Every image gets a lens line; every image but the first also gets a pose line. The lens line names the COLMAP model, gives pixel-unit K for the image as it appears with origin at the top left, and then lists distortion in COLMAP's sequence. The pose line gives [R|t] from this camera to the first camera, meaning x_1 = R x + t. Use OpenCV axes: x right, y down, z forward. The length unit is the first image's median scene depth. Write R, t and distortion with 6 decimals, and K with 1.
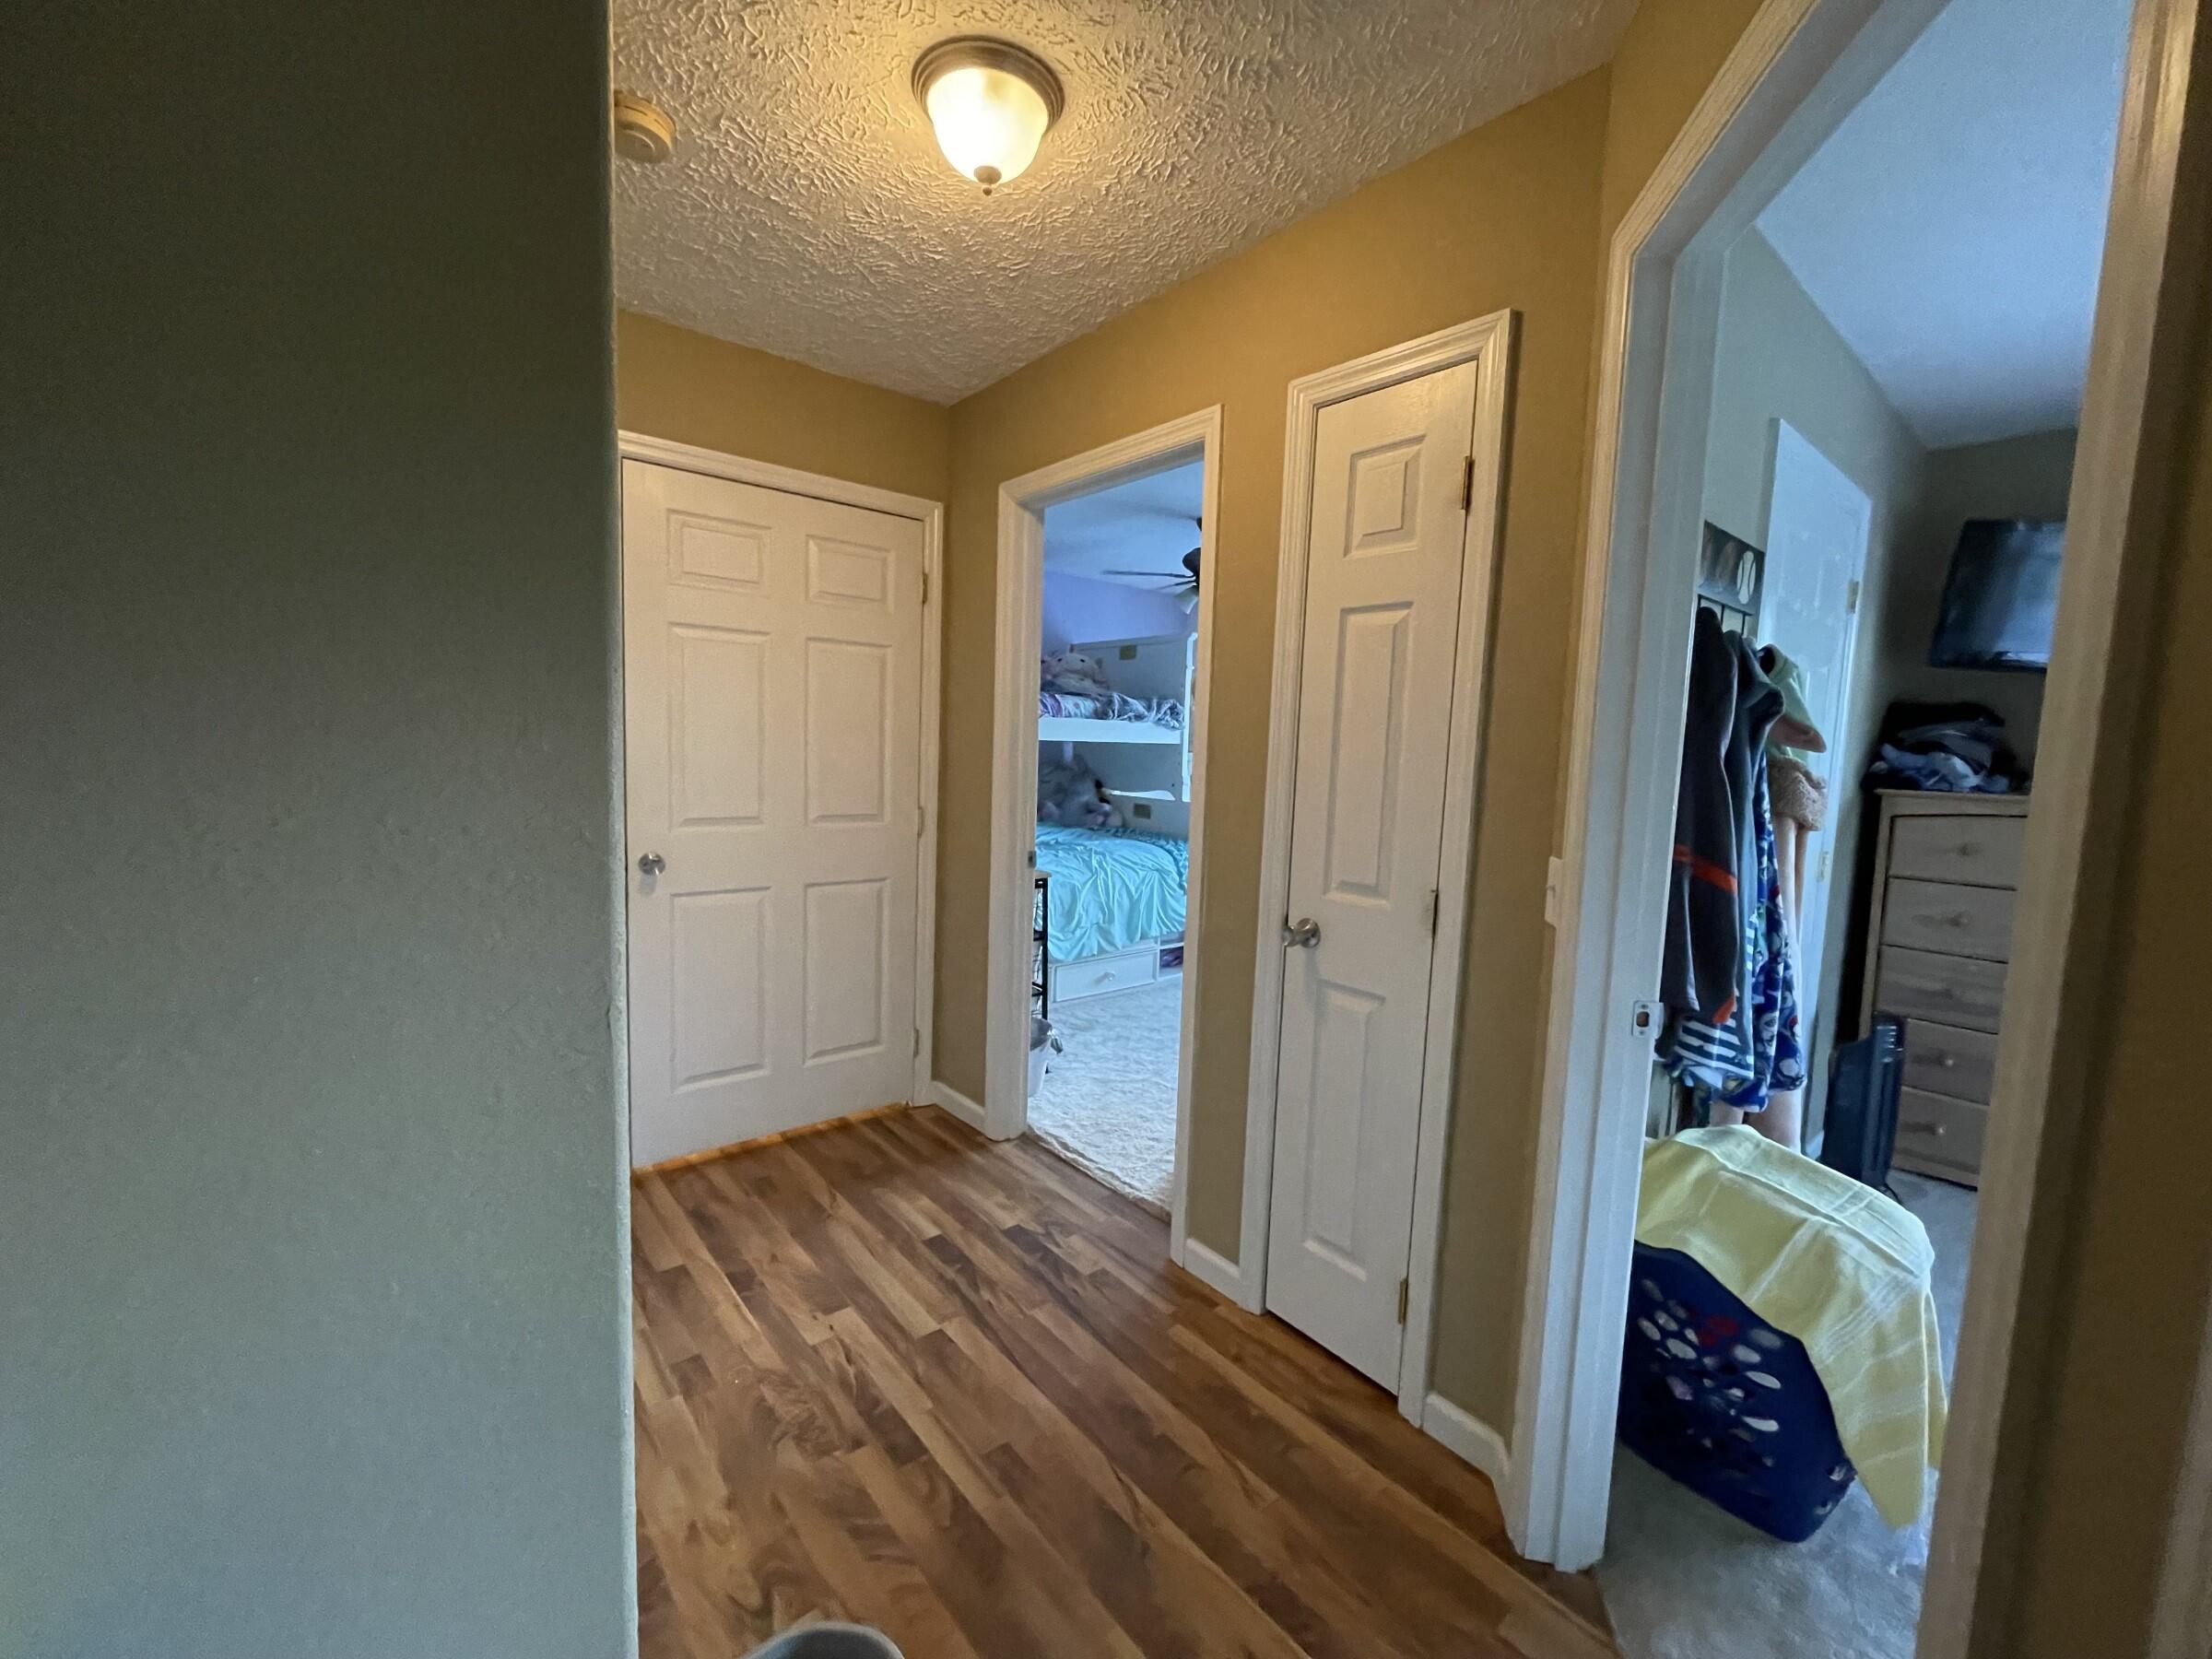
lens RADIAL K [[897.3, 0, 1112.8], [0, 897.3, 824.1], [0, 0, 1]] dist [-0.001902, -0.000320]
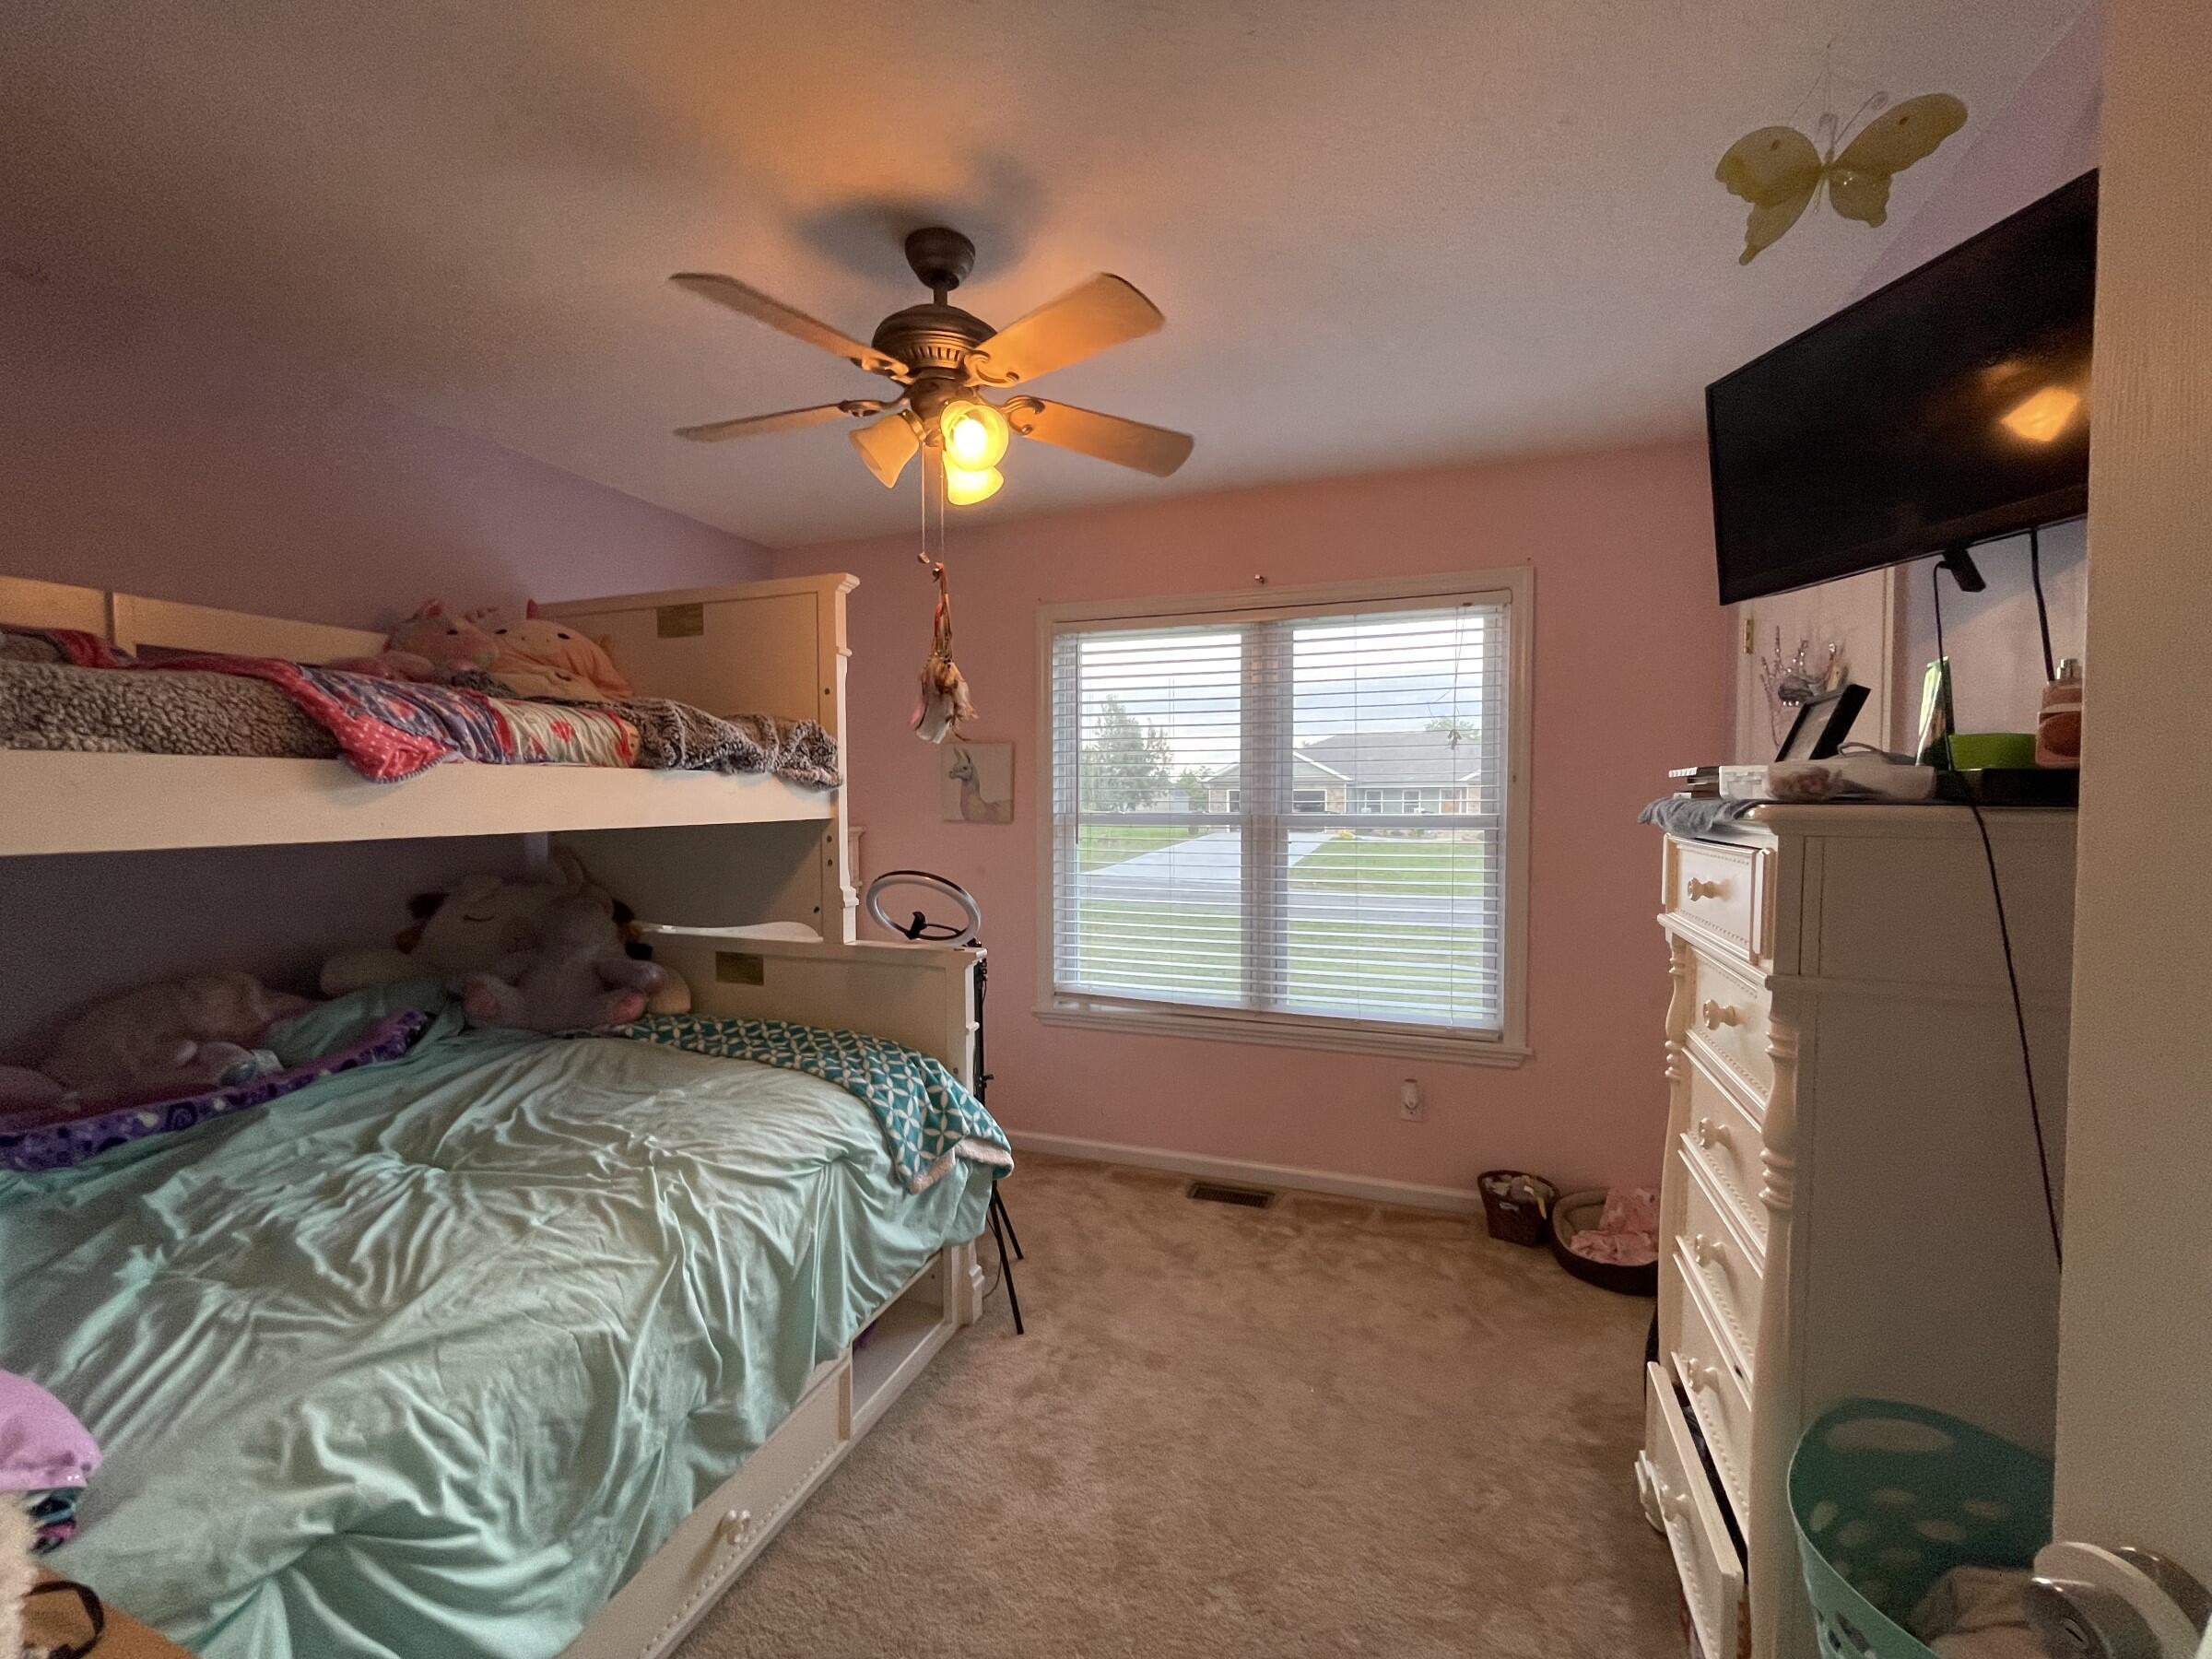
lens RADIAL K [[897.3, 0, 1112.0], [0, 897.3, 831.8], [0, 0, 1]] dist [-0.001902, -0.000320]
pose [[0.862337, -0.054947, 0.503344, -0.033898], [0.077778, 0.996671, -0.024450, -0.067627], [-0.500325, 0.060233, 0.863740, 0.596058]]
